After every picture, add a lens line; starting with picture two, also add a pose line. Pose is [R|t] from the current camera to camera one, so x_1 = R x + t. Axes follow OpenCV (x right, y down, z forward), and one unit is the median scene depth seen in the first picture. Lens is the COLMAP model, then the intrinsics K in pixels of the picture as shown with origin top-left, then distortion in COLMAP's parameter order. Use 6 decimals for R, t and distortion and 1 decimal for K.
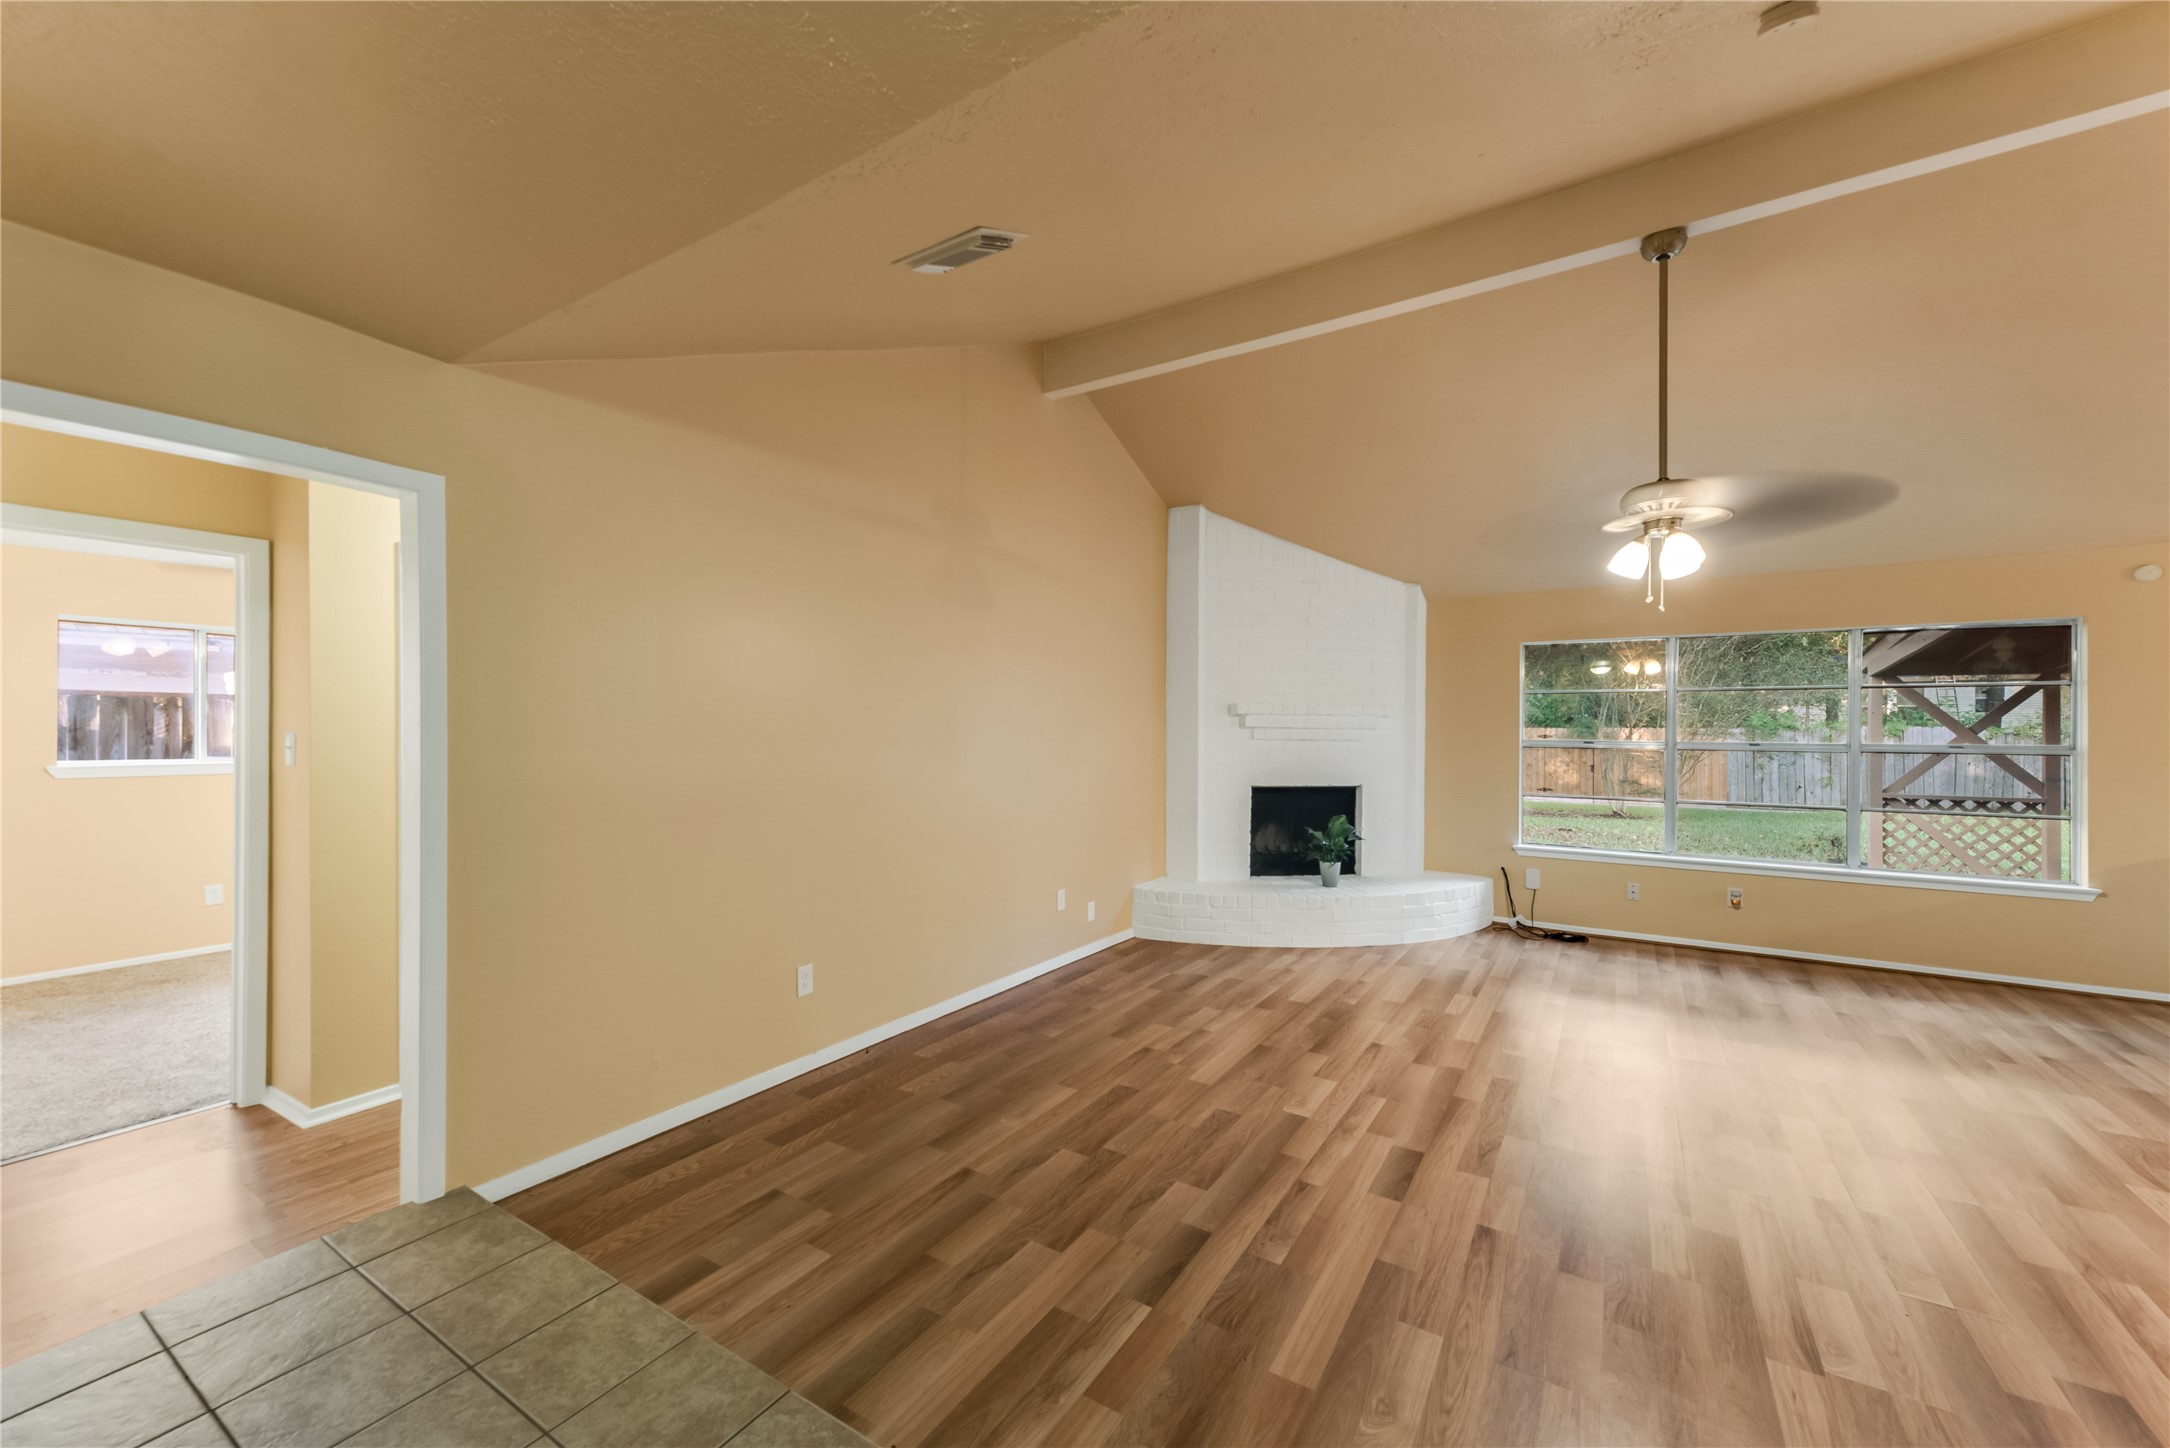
lens RADIAL K [[854.8, 0, 1100.3], [0, 854.8, 730.7], [0, 0, 1]] dist [0.014219, -0.003162]
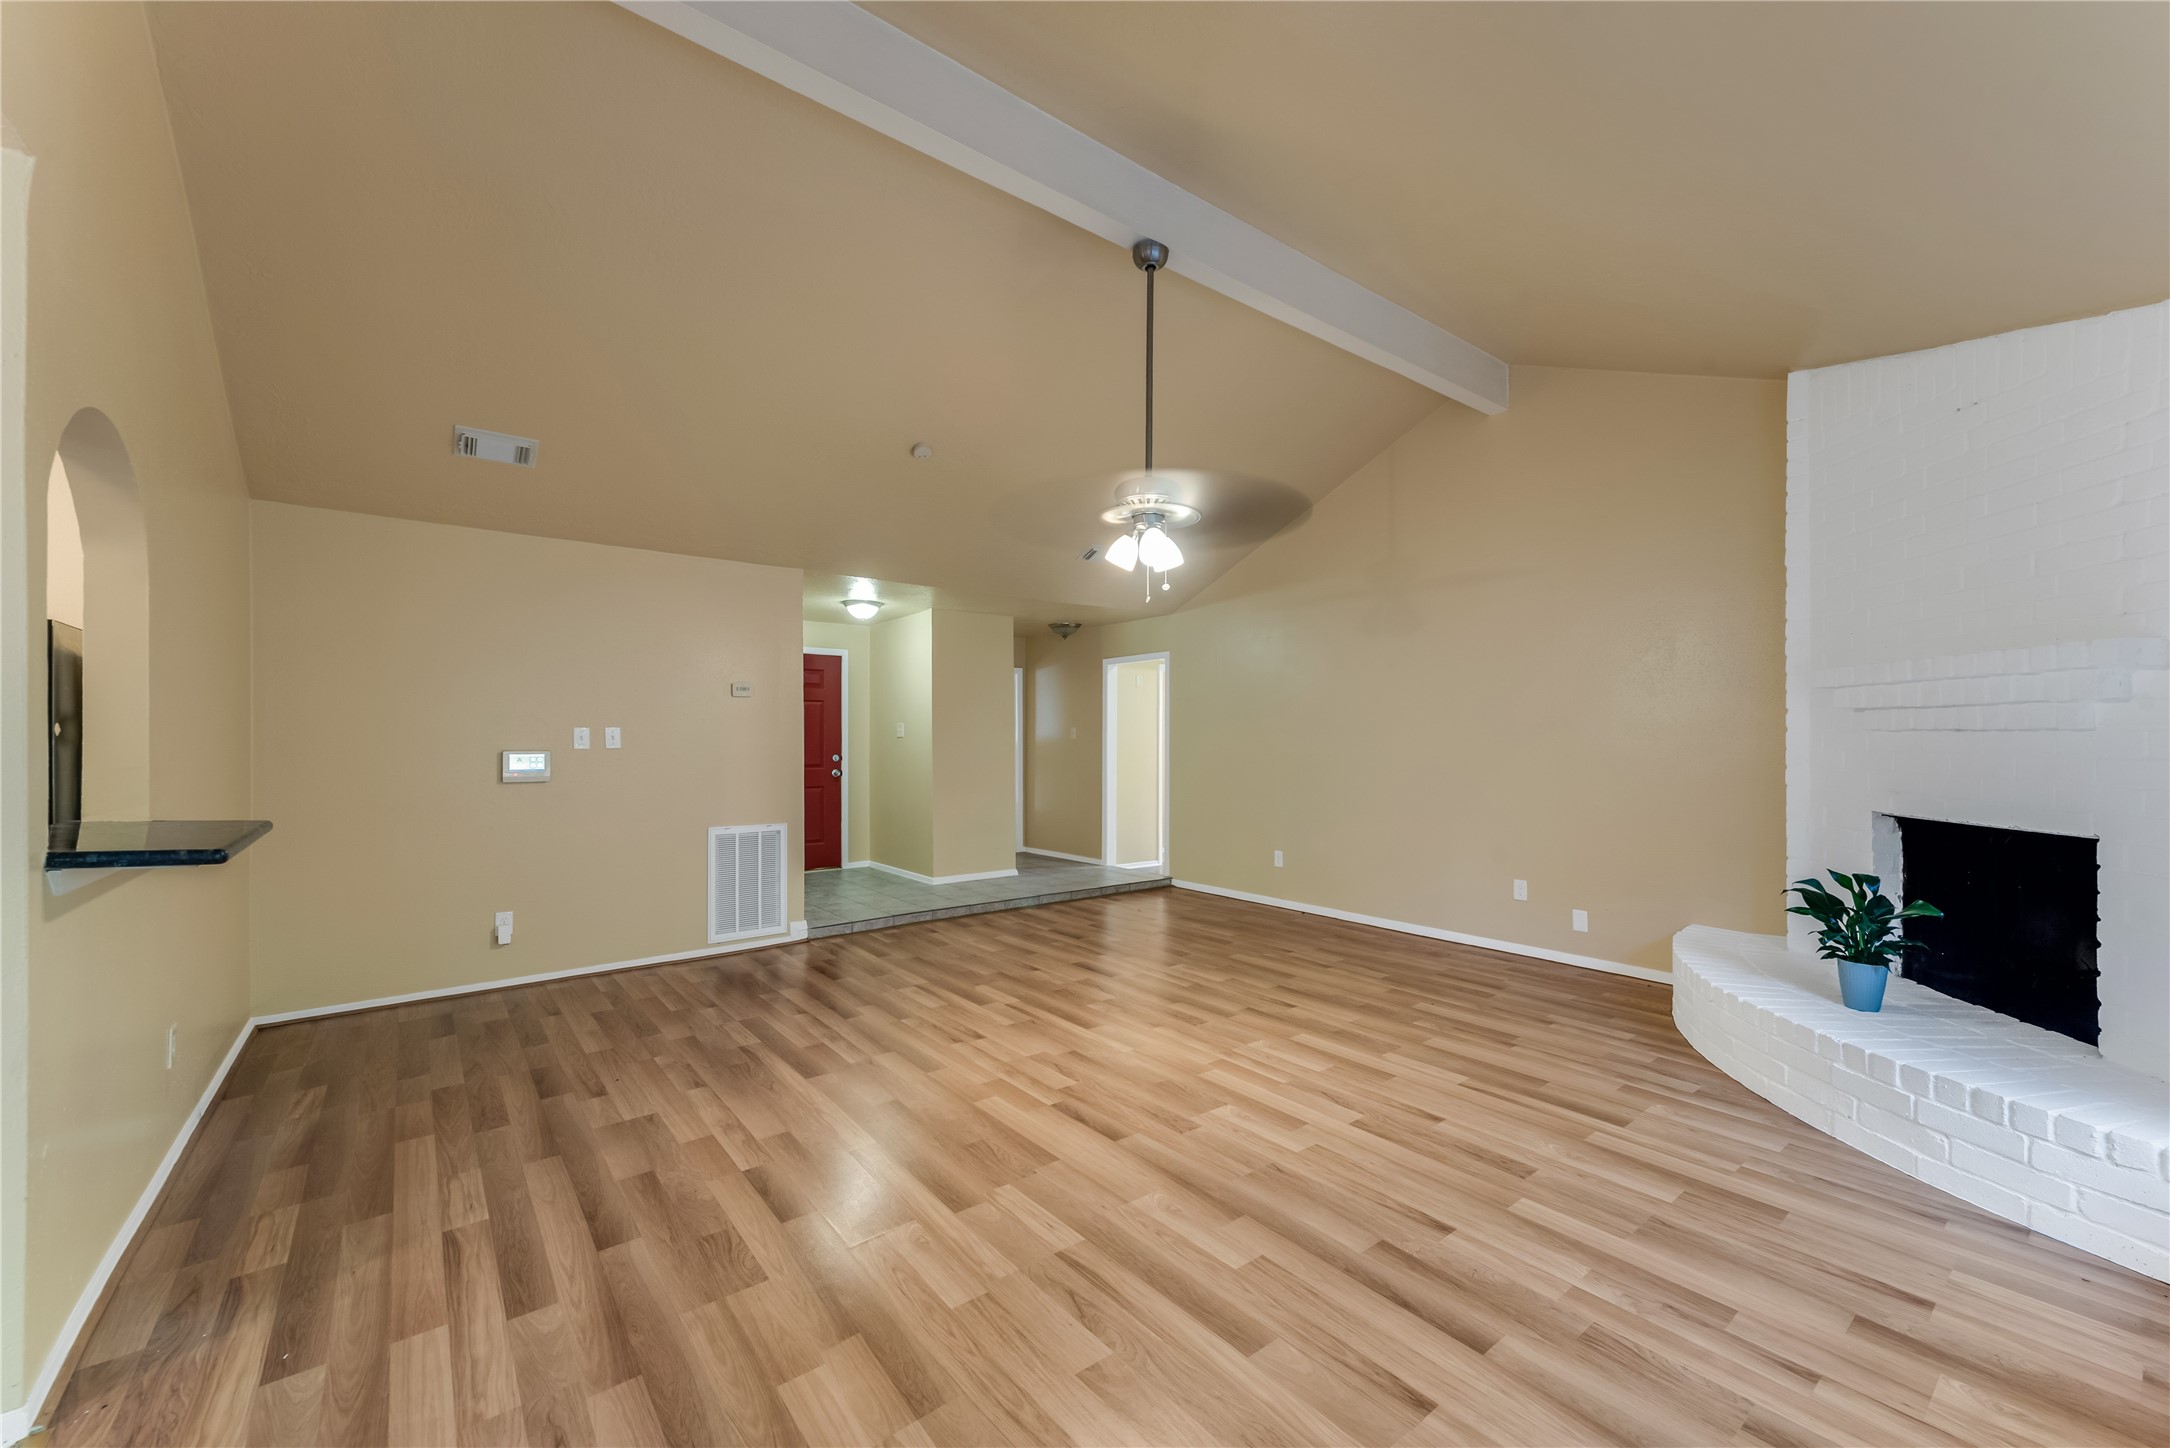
lens RADIAL K [[854.8, 0, 1083.8], [0, 854.8, 718.0], [0, 0, 1]] dist [0.014219, -0.003162]
pose [[-0.329856, -0.019853, -0.943822, 1.313619], [0.000943, 0.999771, -0.021360, 0.011643], [0.944031, -0.007936, -0.329762, 0.992430]]
